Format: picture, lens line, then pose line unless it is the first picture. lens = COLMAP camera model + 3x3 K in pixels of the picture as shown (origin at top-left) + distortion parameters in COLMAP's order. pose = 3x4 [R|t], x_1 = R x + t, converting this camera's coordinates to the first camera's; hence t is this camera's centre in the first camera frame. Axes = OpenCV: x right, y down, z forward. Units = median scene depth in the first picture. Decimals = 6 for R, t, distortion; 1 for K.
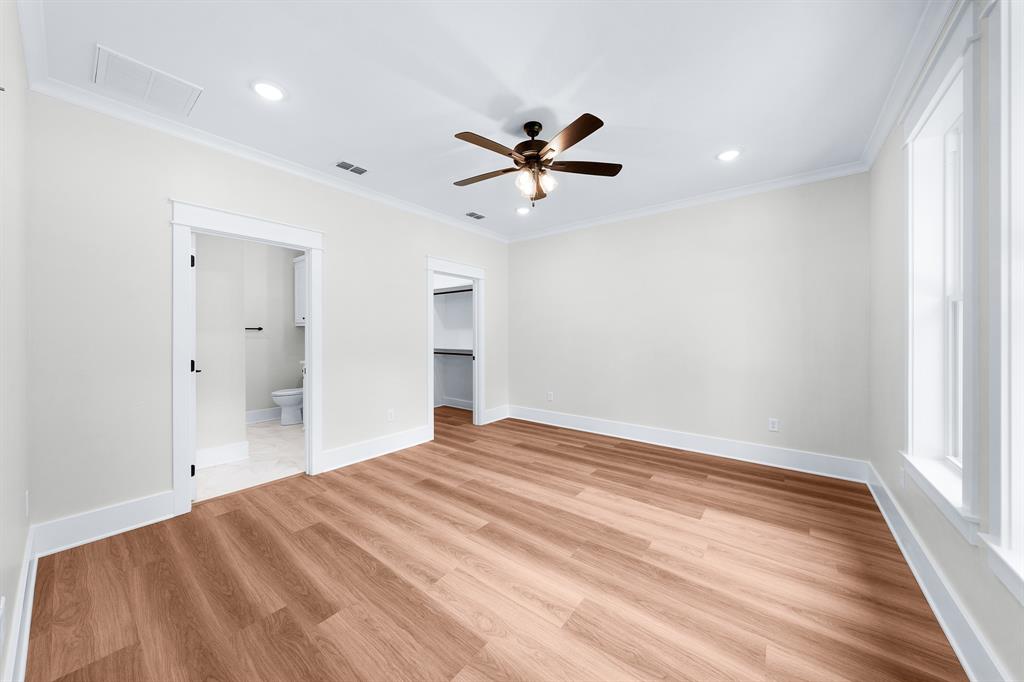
lens RADIAL K [[351.8, 0, 513.7], [0, 351.8, 333.1], [0, 0, 1]] dist [-0.002224, 0.000378]
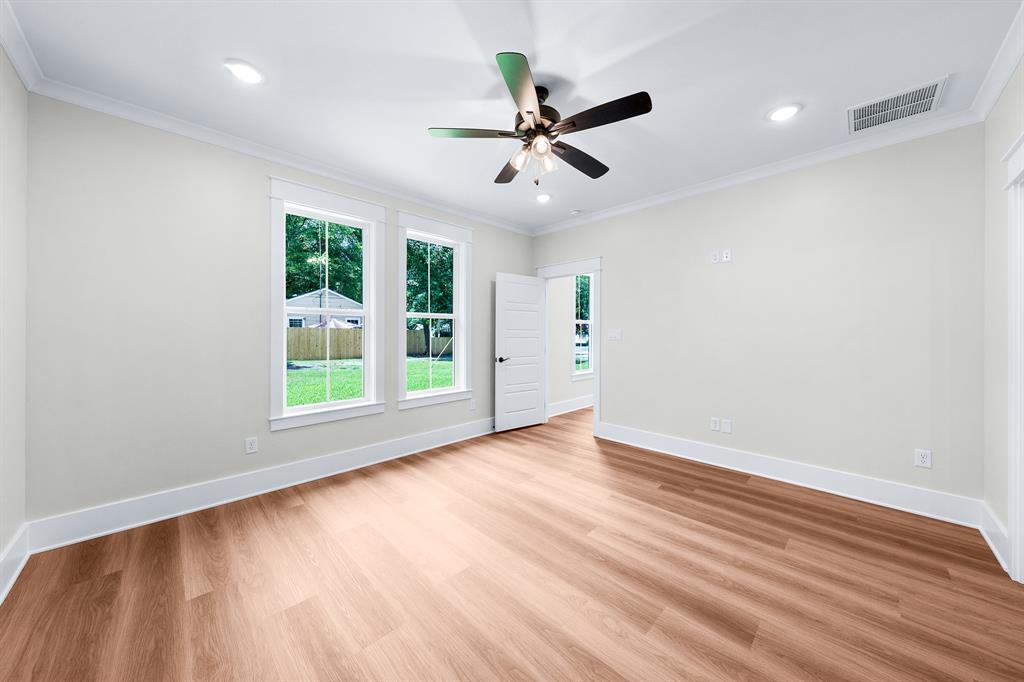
lens RADIAL K [[351.8, 0, 512.8], [0, 351.8, 336.7], [0, 0, 1]] dist [-0.002224, 0.000378]
pose [[-0.992438, -0.001999, 0.122731, 0.011475], [-0.000740, 0.999947, 0.010307, 0.003876], [-0.122745, 0.010138, -0.992386, 2.132395]]
